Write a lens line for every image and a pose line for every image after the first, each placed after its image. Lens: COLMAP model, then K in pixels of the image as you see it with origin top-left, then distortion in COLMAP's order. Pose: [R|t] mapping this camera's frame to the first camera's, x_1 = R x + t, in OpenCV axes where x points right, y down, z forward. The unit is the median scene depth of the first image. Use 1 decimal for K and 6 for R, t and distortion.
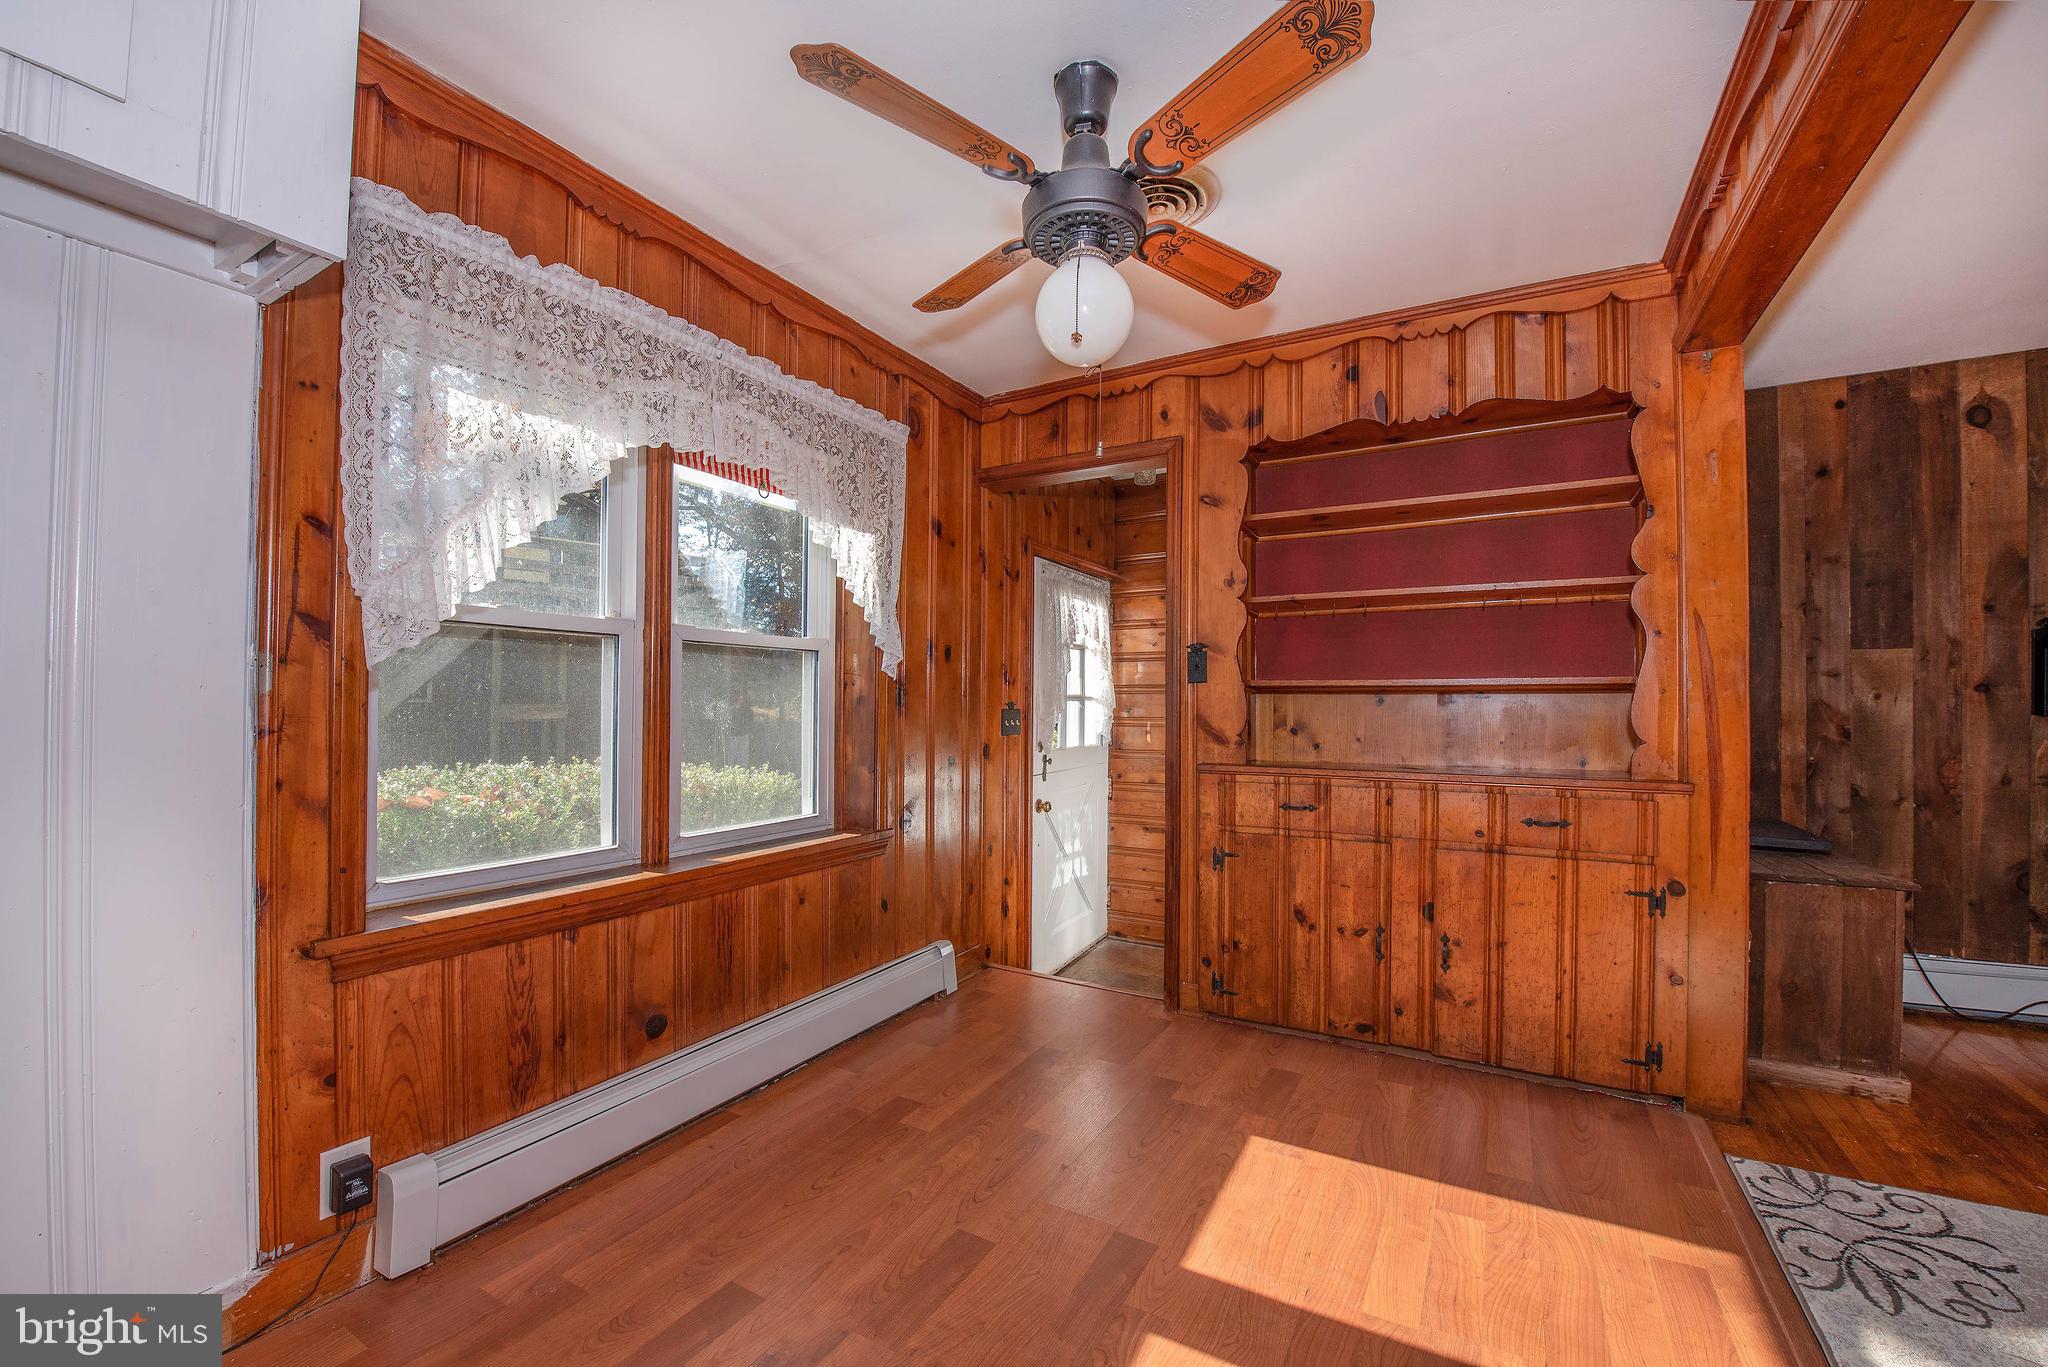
lens RADIAL K [[811.3, 0, 1027.4], [0, 811.3, 698.7], [0, 0, 1]] dist [-0.010857, -0.005537]
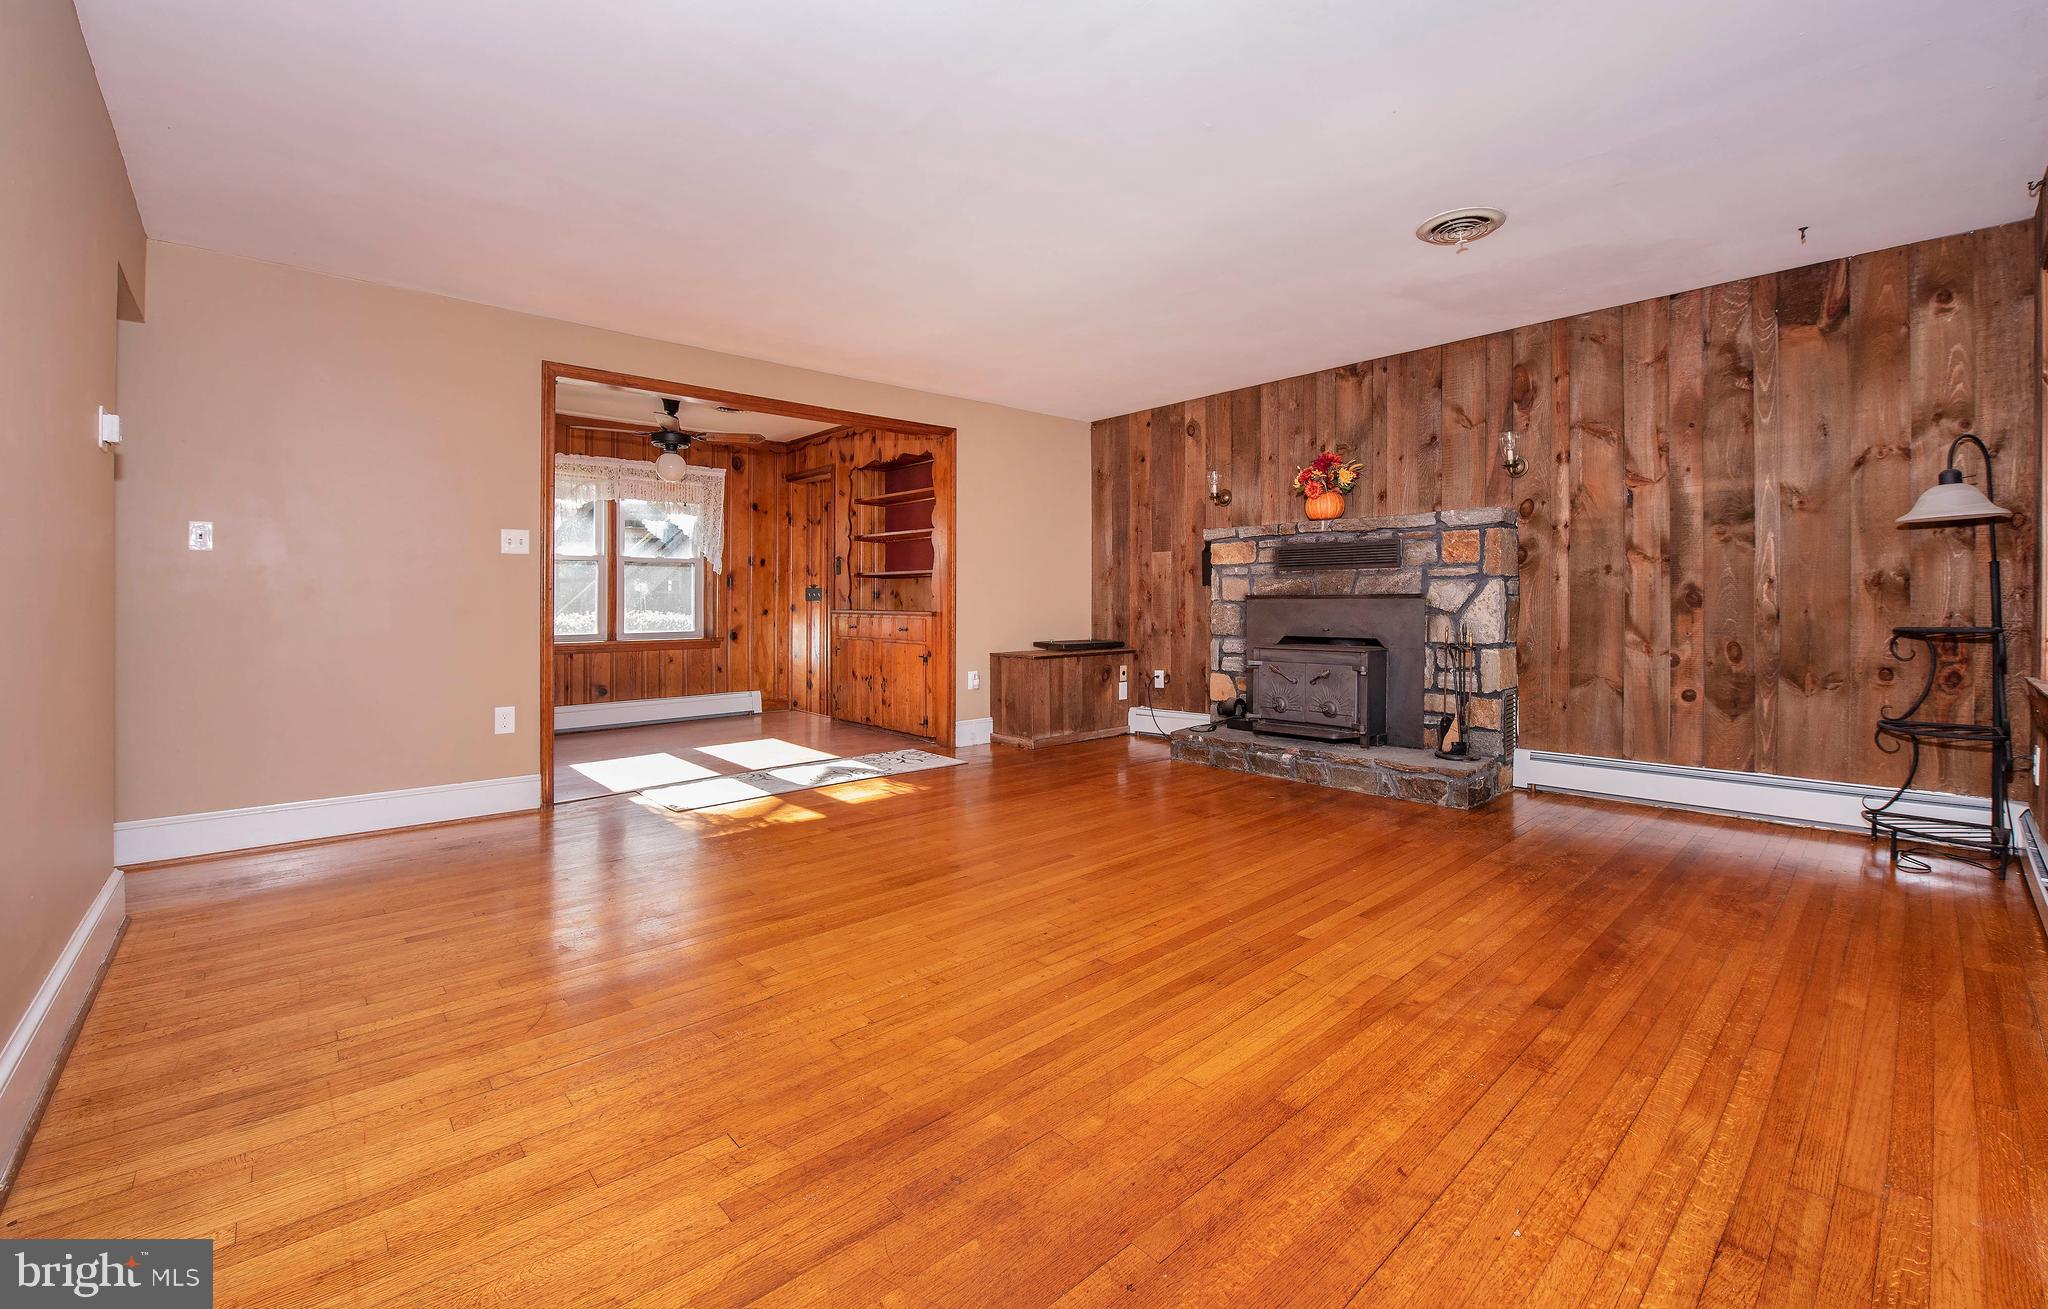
lens RADIAL K [[836.5, 0, 1032.3], [0, 836.5, 595.5], [0, 0, 1]] dist [-0.032927, -0.000108]
pose [[0.954107, -0.005668, -0.299412, 1.450183], [0.007540, 0.999959, 0.005098, 0.032225], [0.299371, -0.007122, 0.954110, -1.073534]]
